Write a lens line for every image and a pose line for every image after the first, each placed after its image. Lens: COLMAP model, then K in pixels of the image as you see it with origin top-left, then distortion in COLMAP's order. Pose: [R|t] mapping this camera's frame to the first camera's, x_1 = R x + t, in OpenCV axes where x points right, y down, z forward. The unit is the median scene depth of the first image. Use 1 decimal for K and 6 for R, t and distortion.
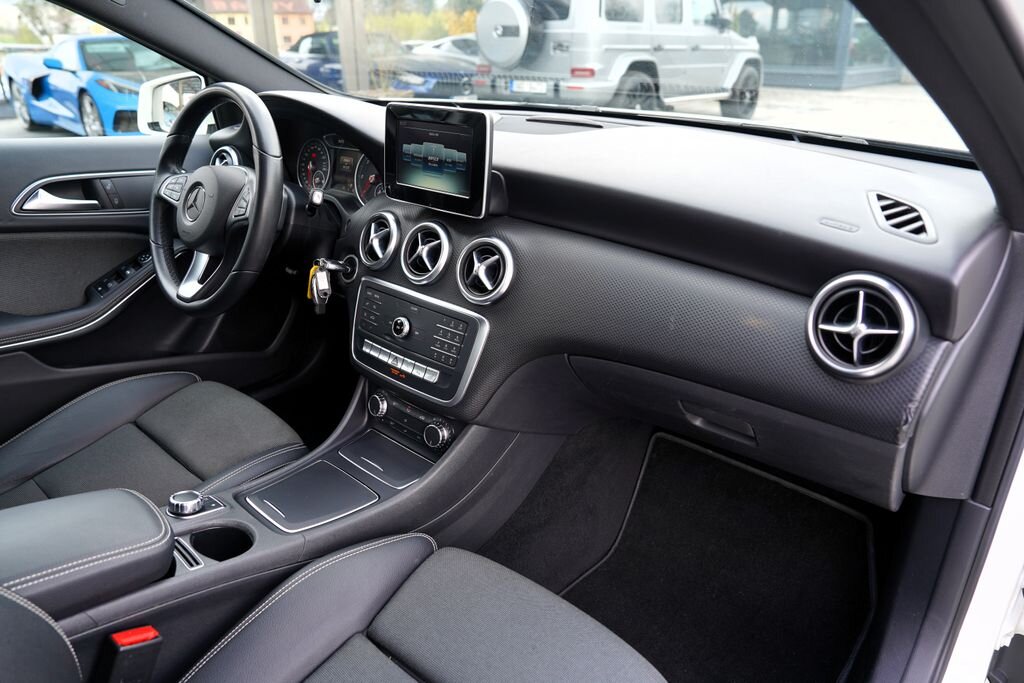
lens RADIAL K [[702.2, 0, 512.4], [0, 702.2, 334.9], [0, 0, 1]] dist [-0.095143, 0.072207]
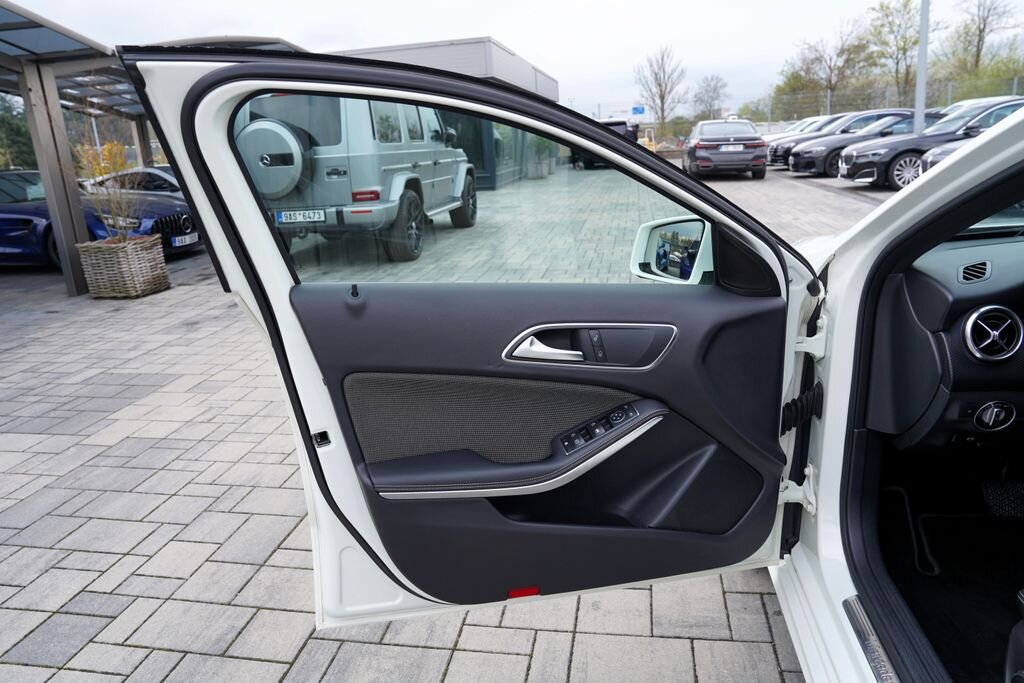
lens RADIAL K [[702.2, 0, 512.4], [0, 702.2, 334.9], [0, 0, 1]] dist [-0.095143, 0.072207]
pose [[0.844447, -0.186310, 0.502193, -0.245093], [0.259709, 0.962395, -0.079666, -0.060327], [-0.468465, 0.197698, 0.861078, 0.104955]]
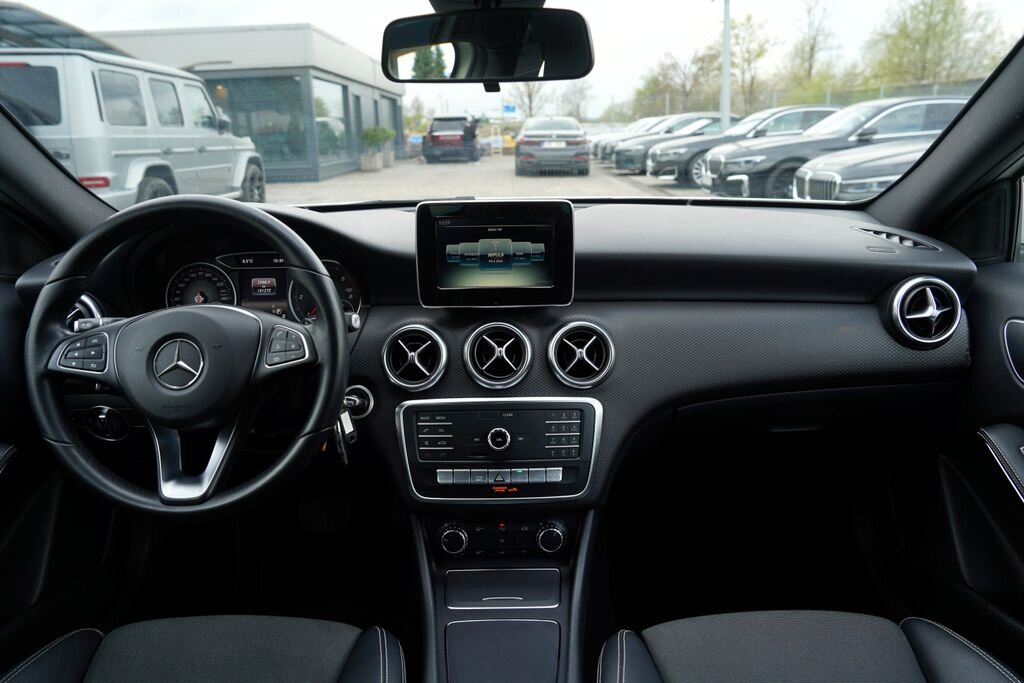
lens RADIAL K [[706.0, 0, 514.1], [0, 706.0, 324.2], [0, 0, 1]] dist [-0.101540, 0.086161]
pose [[0.740277, -0.189110, 0.645158, -0.099298], [0.280870, 0.958860, -0.041218, -0.015491], [-0.610821, 0.211718, 0.762937, 0.036222]]
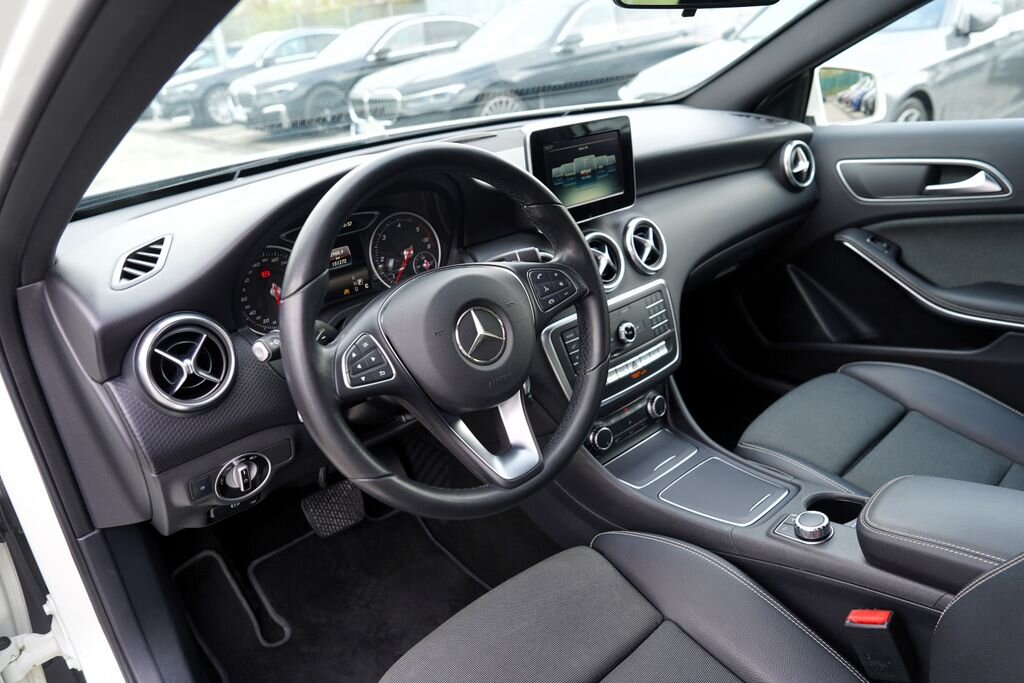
lens RADIAL K [[706.0, 0, 514.1], [0, 706.0, 324.2], [0, 0, 1]] dist [-0.101540, 0.086161]
pose [[0.123818, -0.388728, 0.912995, -0.157112], [0.456568, 0.839218, 0.295397, -0.056481], [-0.881031, 0.380269, 0.281391, 0.119717]]
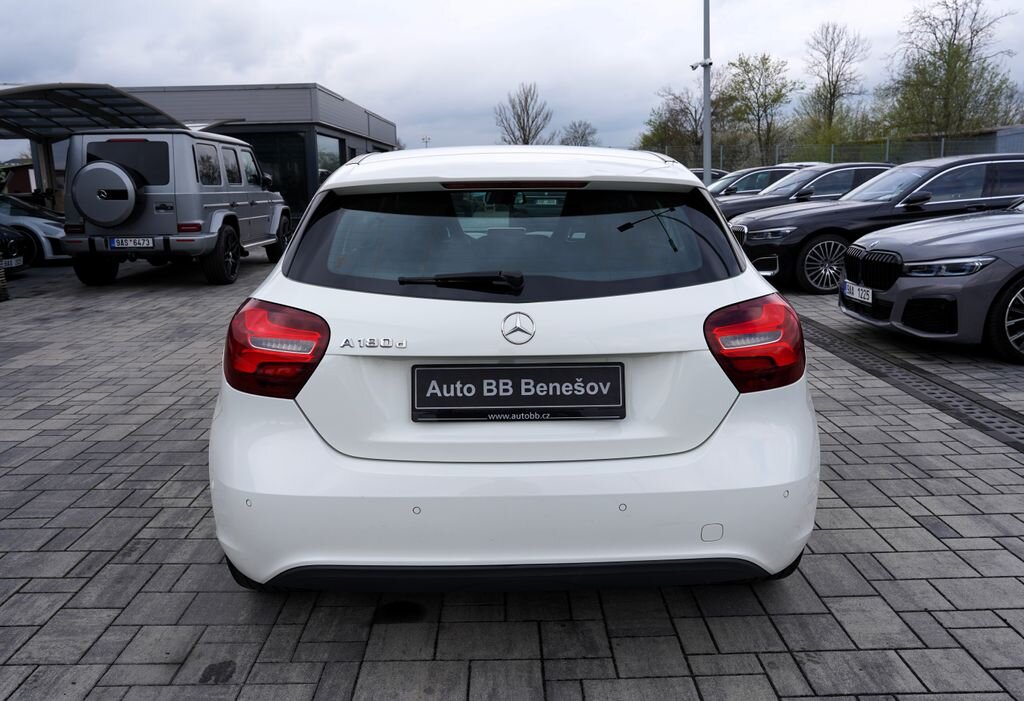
lens RADIAL K [[815.7, 0, 516.6], [0, 815.7, 355.5], [0, 0, 1]] dist [-0.088756, 0.103171]
pose [[0.732975, -0.147888, 0.663985, -0.419954], [0.275489, 0.956991, -0.090965, 0.102236], [-0.621975, 0.249596, 0.742192, -0.292747]]
